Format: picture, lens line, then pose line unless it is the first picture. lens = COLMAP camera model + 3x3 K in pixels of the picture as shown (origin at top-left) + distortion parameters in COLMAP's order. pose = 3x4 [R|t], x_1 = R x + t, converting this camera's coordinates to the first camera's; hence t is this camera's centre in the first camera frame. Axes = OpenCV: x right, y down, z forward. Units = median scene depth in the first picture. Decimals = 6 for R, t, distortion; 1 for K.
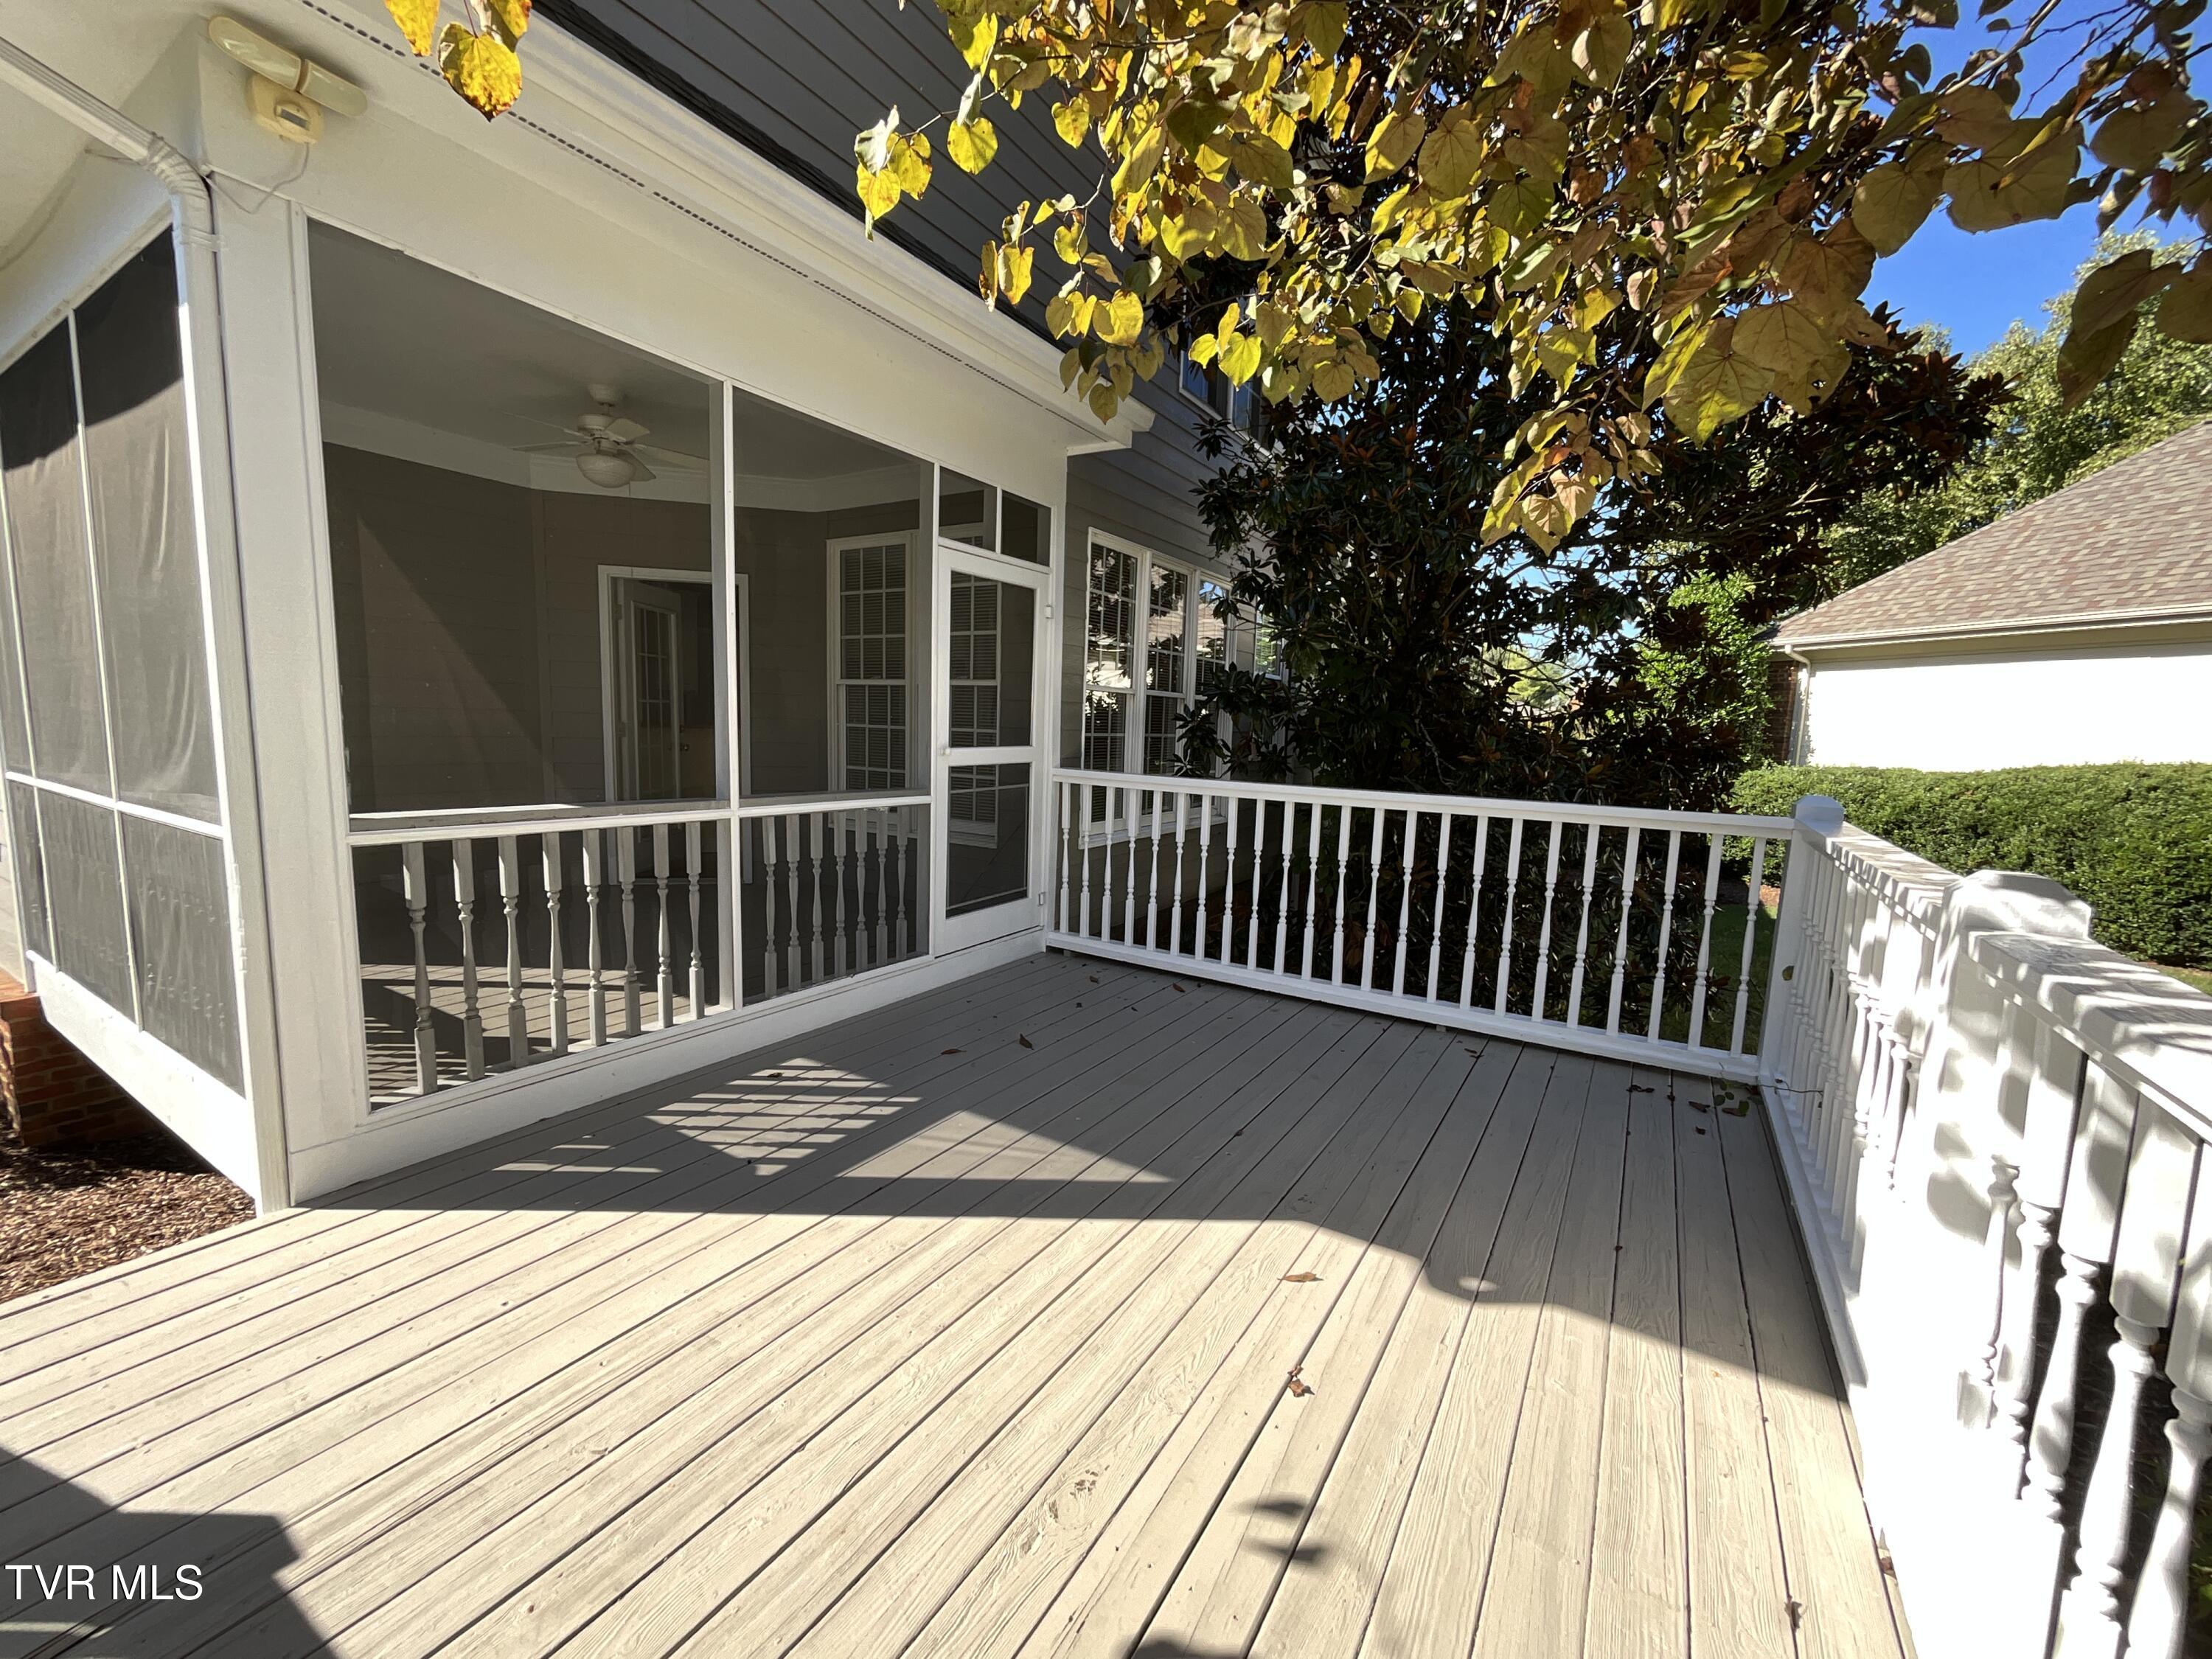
lens RADIAL K [[889.1, 0, 1111.5], [0, 889.1, 830.8], [0, 0, 1]] dist [0.000914, -0.000285]
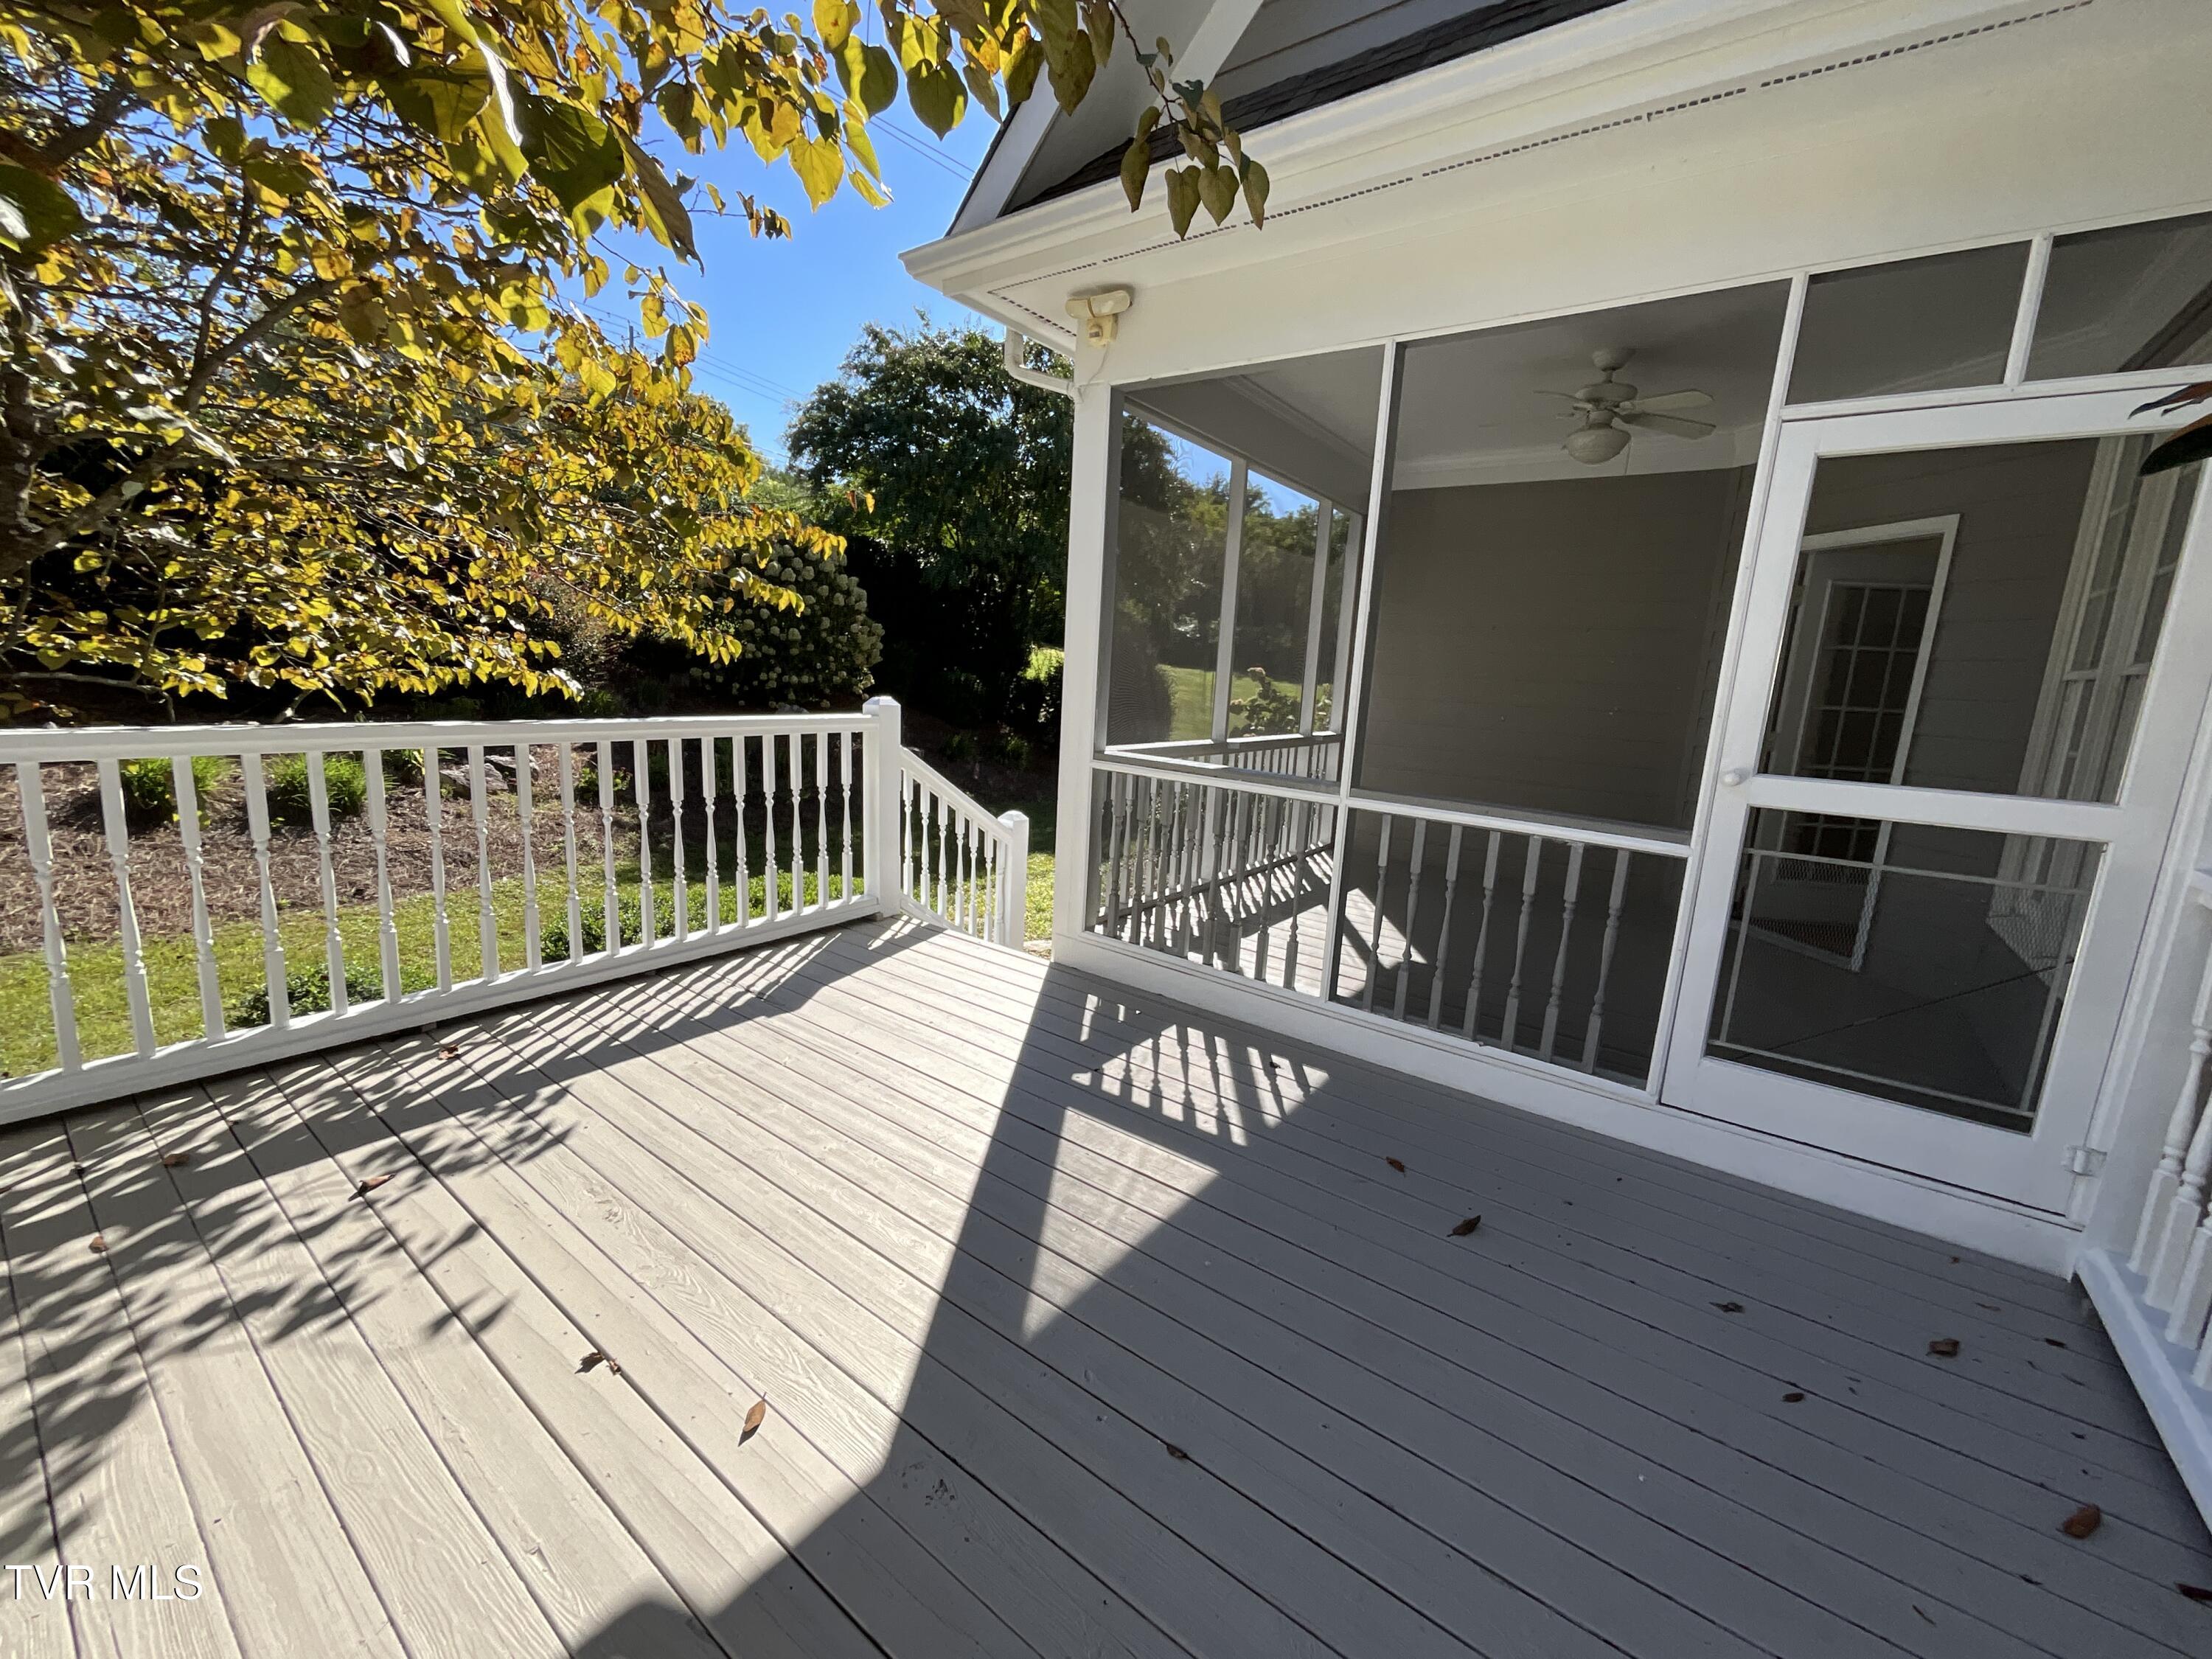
lens RADIAL K [[885.5, 0, 1106.0], [0, 885.5, 829.5], [0, 0, 1]] dist [0.001704, -0.000163]
pose [[-0.086866, 0.144972, -0.985615, 0.640603], [-0.174550, 0.971836, 0.158329, -0.114124], [0.980809, 0.185792, -0.059114, 0.935714]]
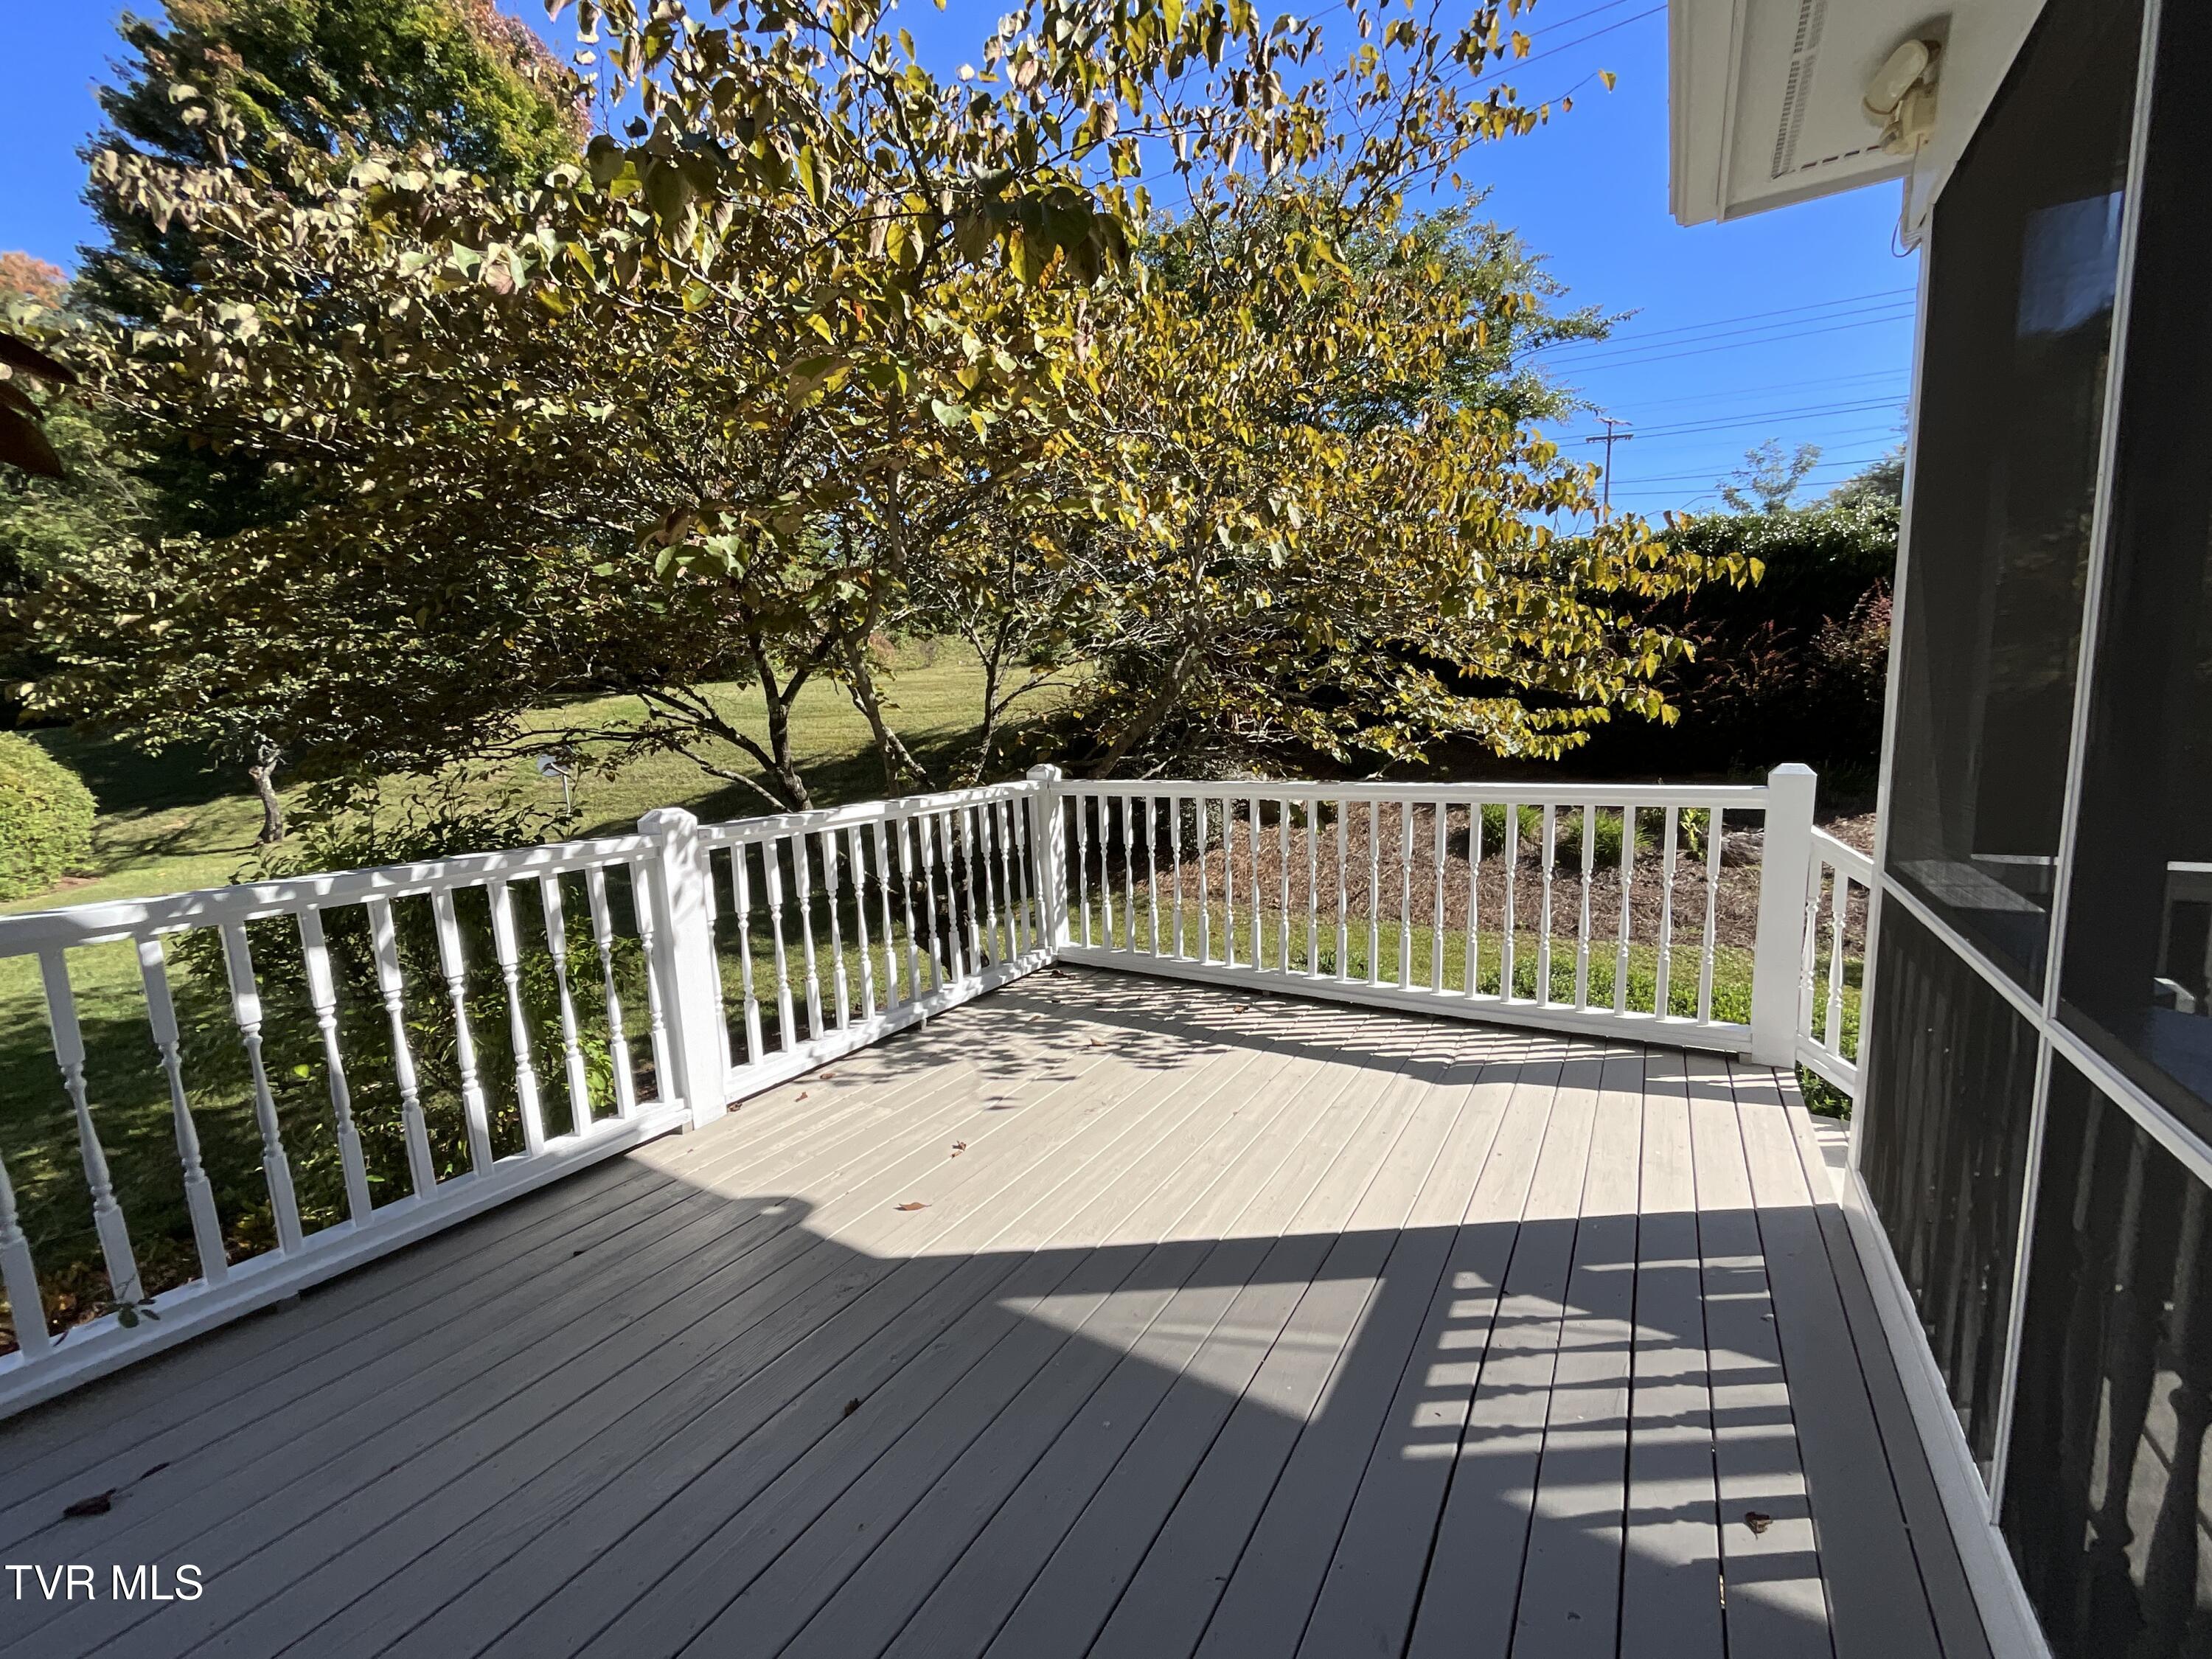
lens RADIAL K [[889.1, 0, 1111.5], [0, 889.1, 830.8], [0, 0, 1]] dist [0.000914, -0.000285]
pose [[-0.999997, -0.002311, 0.000499, -0.041150], [-0.002124, 0.970688, 0.240335, -0.213676], [-0.001040, 0.240333, -0.970690, 1.548650]]
